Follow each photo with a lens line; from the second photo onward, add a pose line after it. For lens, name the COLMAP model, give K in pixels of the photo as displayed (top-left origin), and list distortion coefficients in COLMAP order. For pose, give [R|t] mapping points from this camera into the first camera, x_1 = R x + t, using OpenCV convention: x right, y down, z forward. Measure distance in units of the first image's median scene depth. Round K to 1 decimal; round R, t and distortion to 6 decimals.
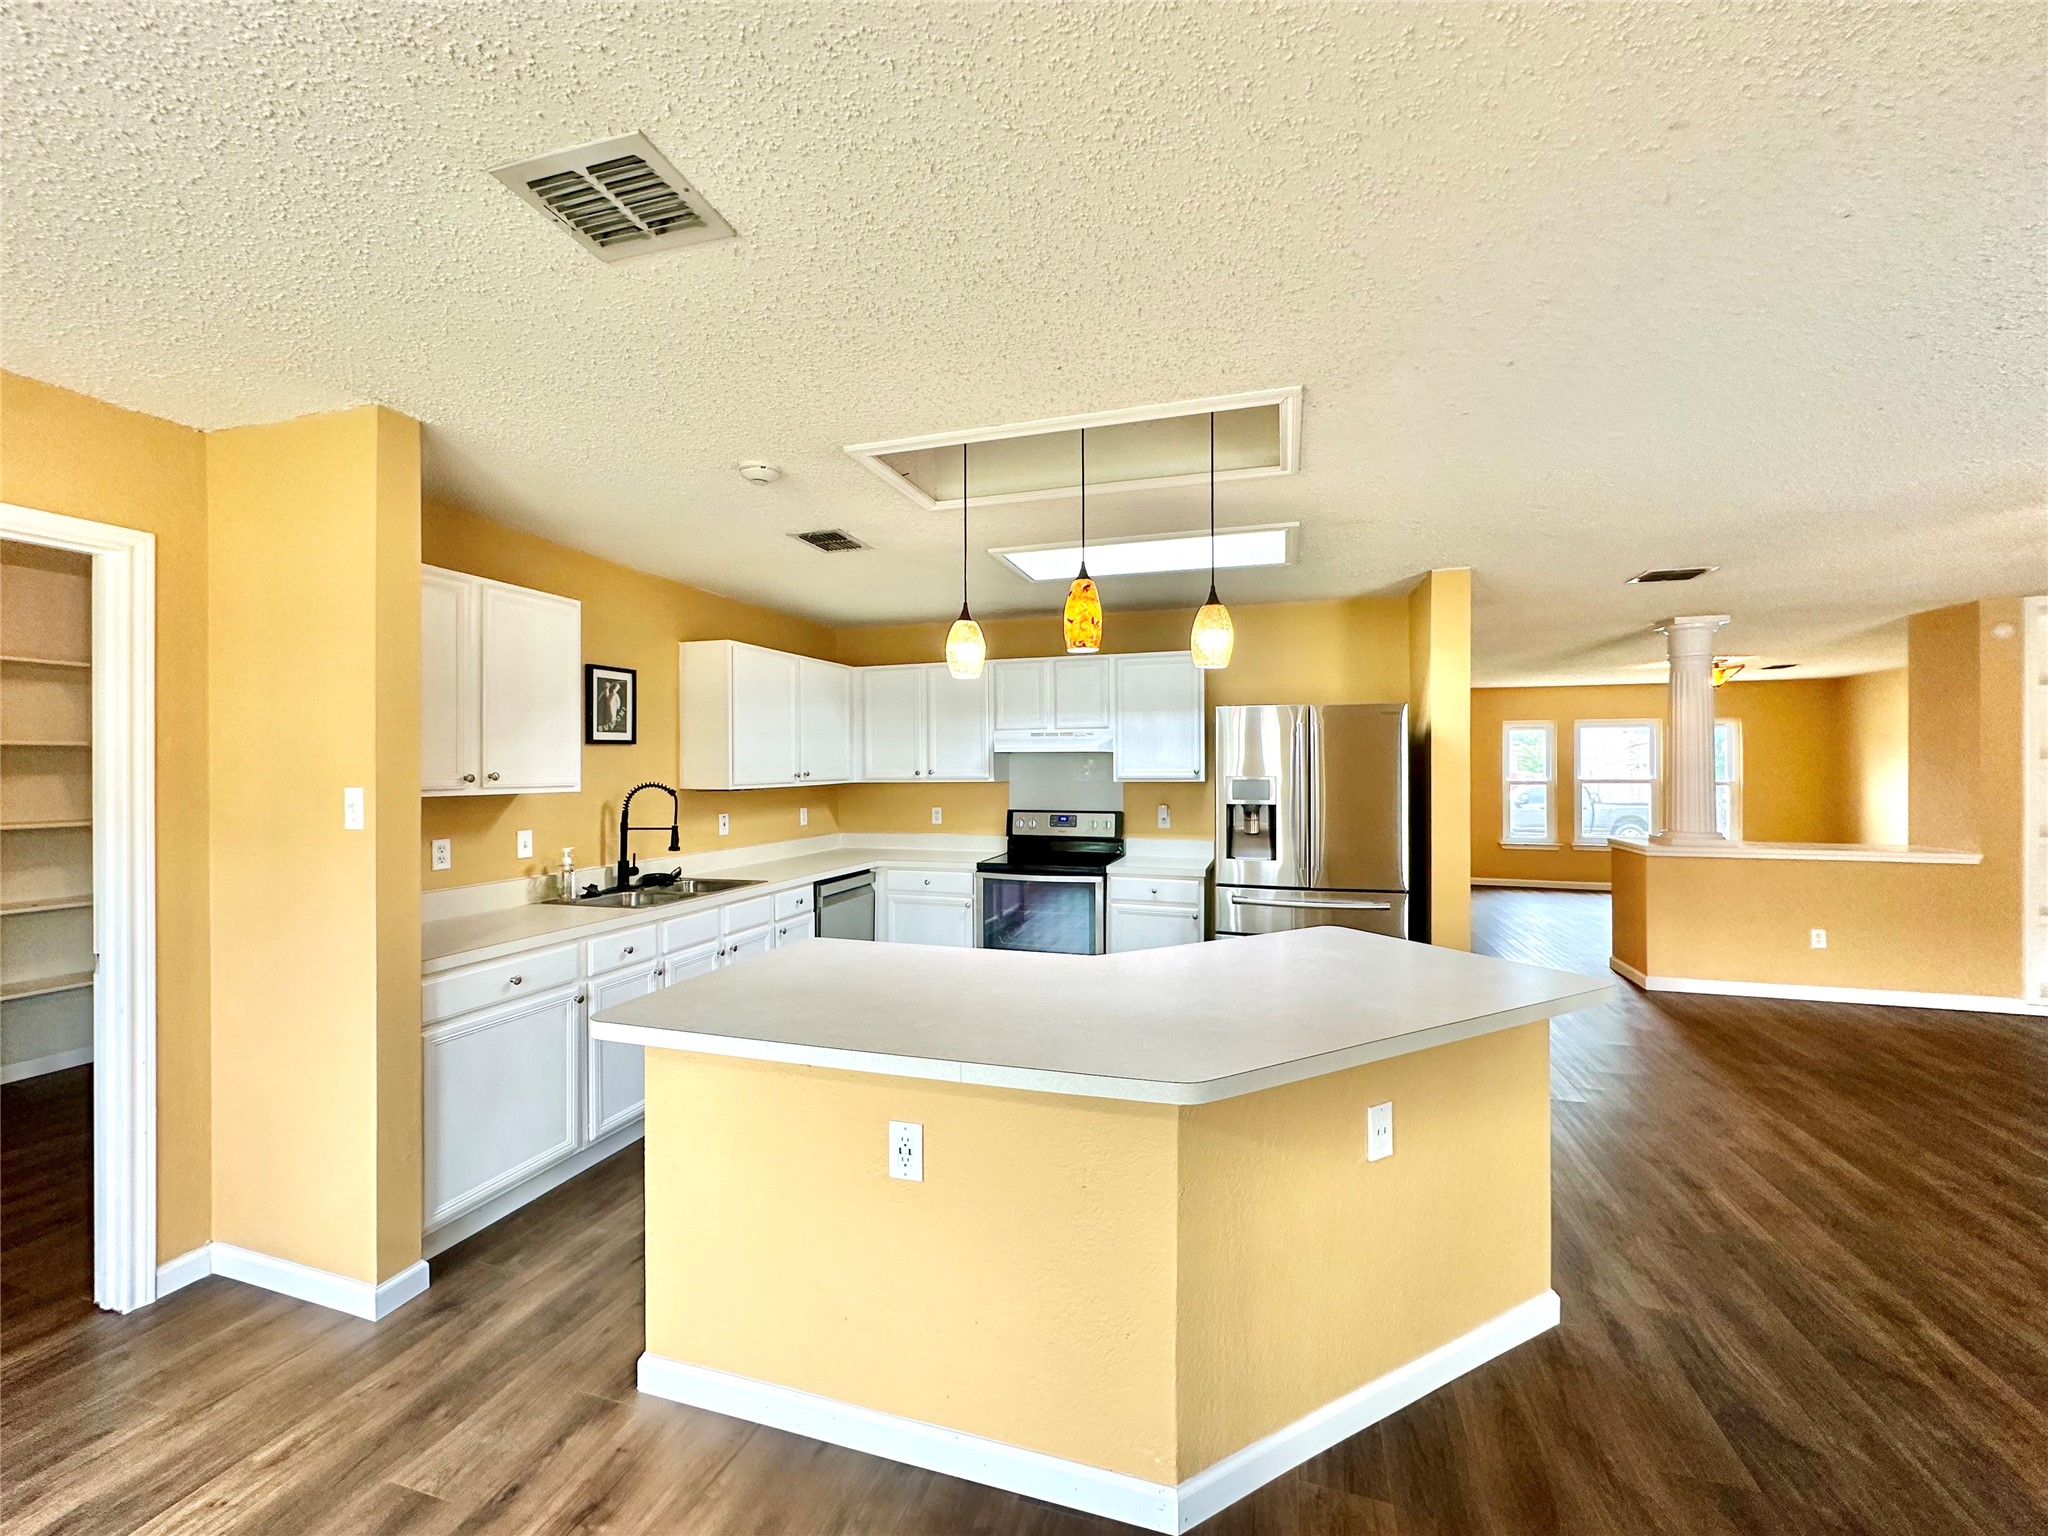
lens RADIAL K [[821.6, 0, 1031.2], [0, 821.6, 767.0], [0, 0, 1]] dist [-0.008974, -0.000141]
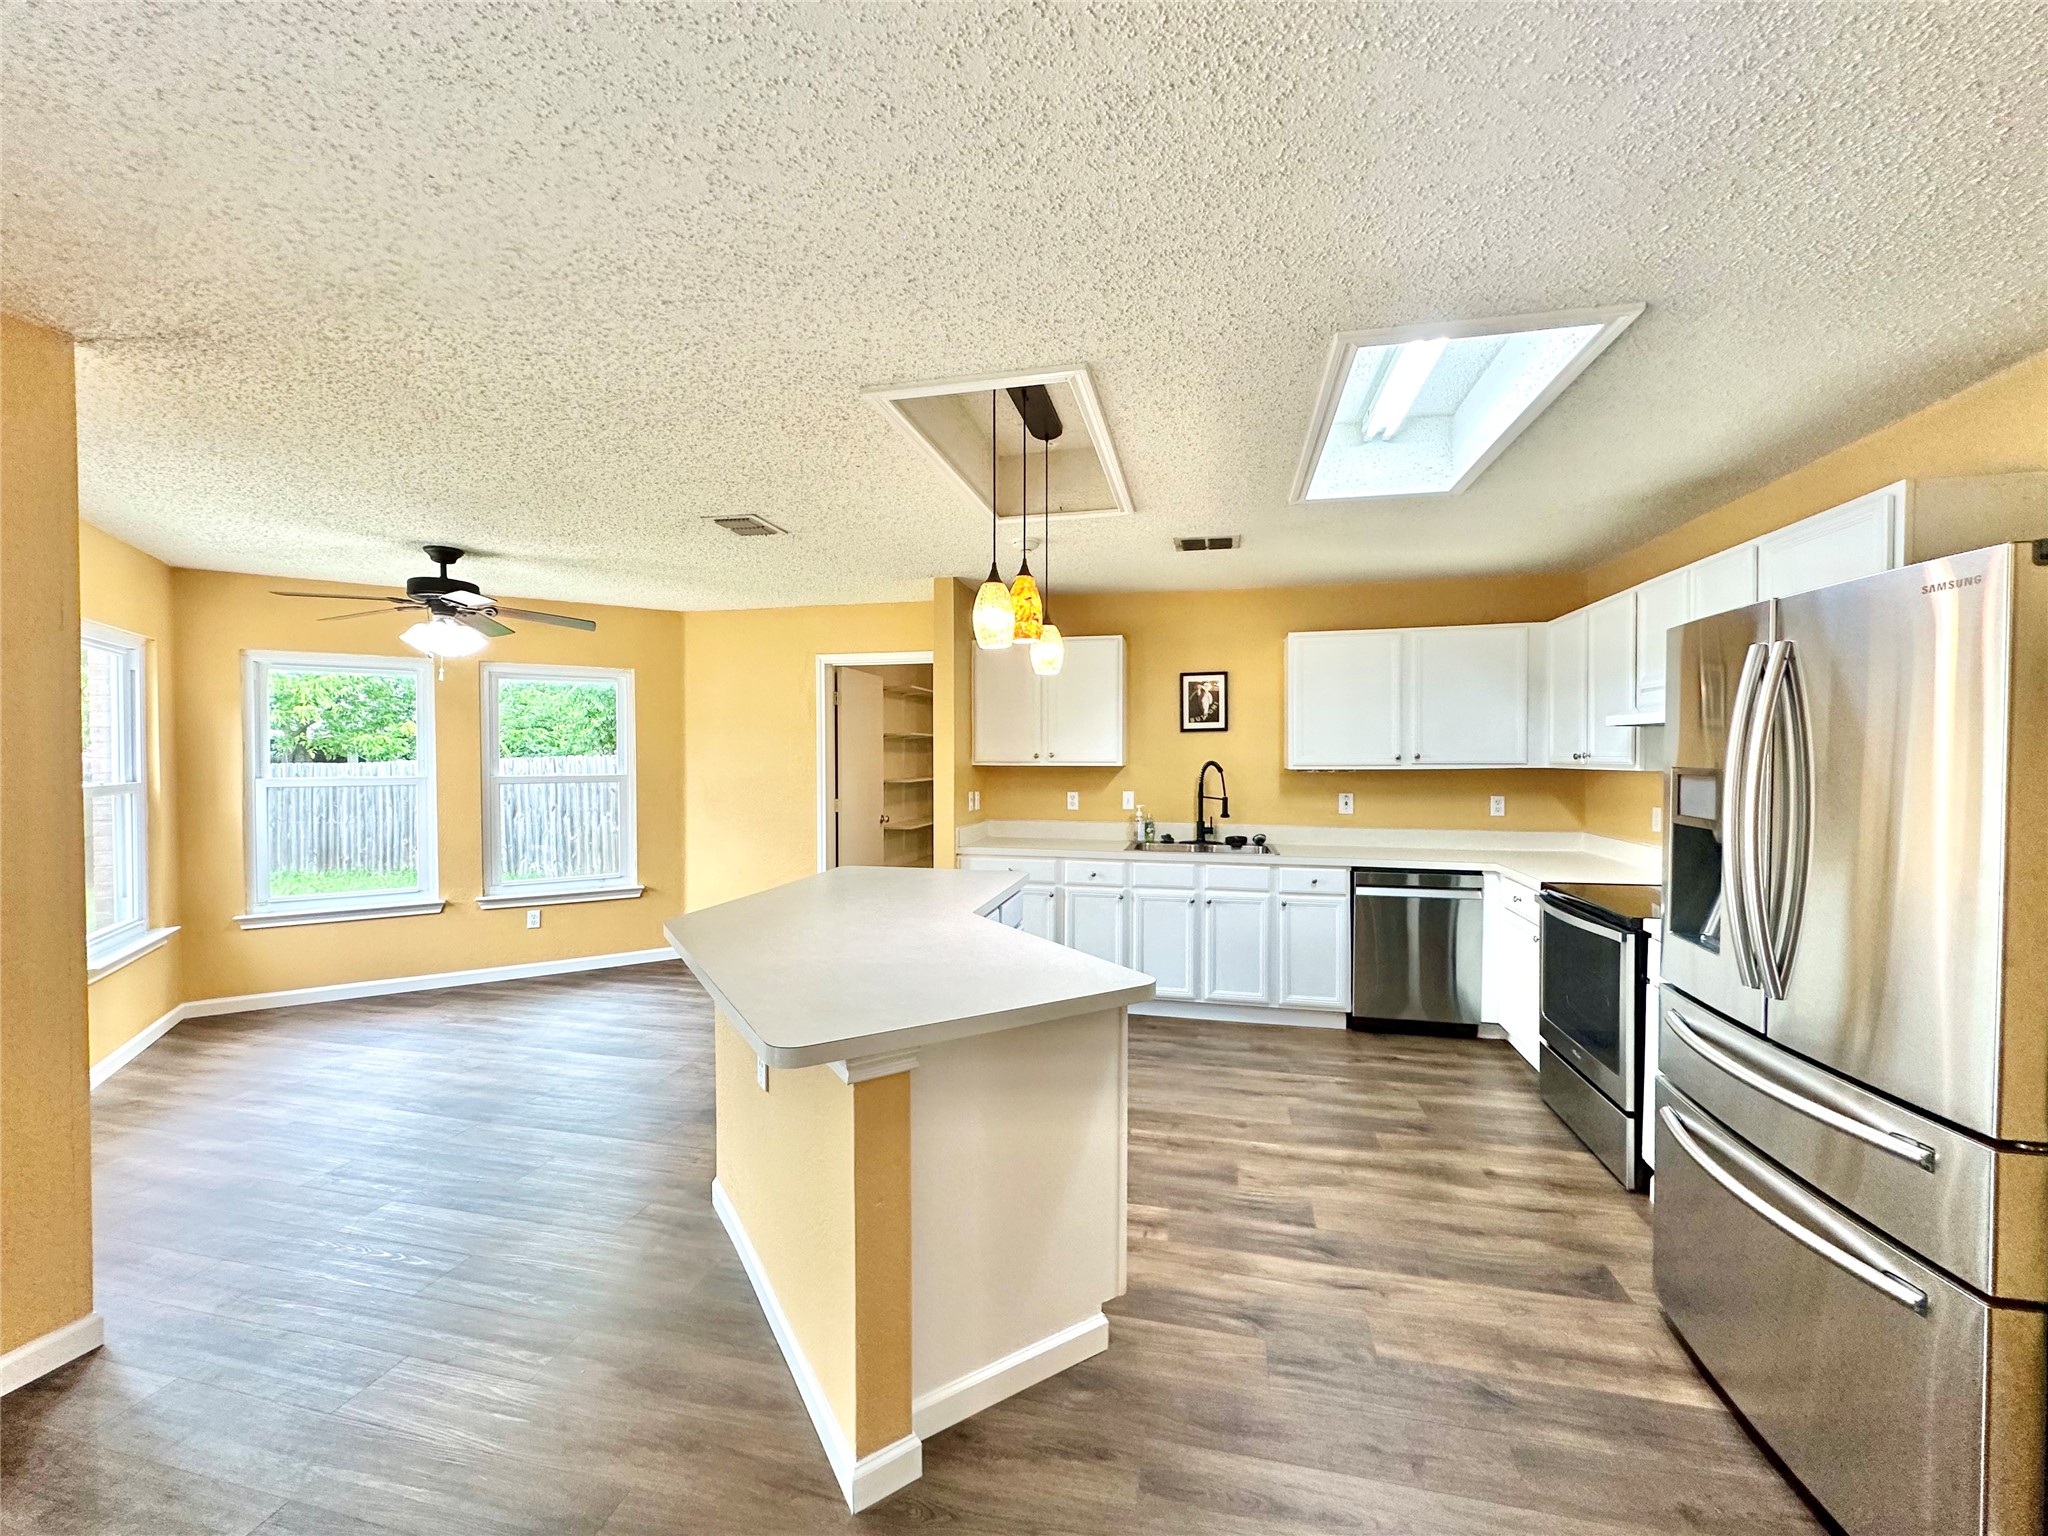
lens RADIAL K [[821.6, 0, 1027.7], [0, 821.6, 765.4], [0, 0, 1]] dist [-0.008974, -0.000141]
pose [[0.083352, 0.023806, -0.996236, 0.770228], [0.001326, 0.999711, 0.024000, -0.005750], [0.996519, -0.003322, 0.083296, 0.614605]]
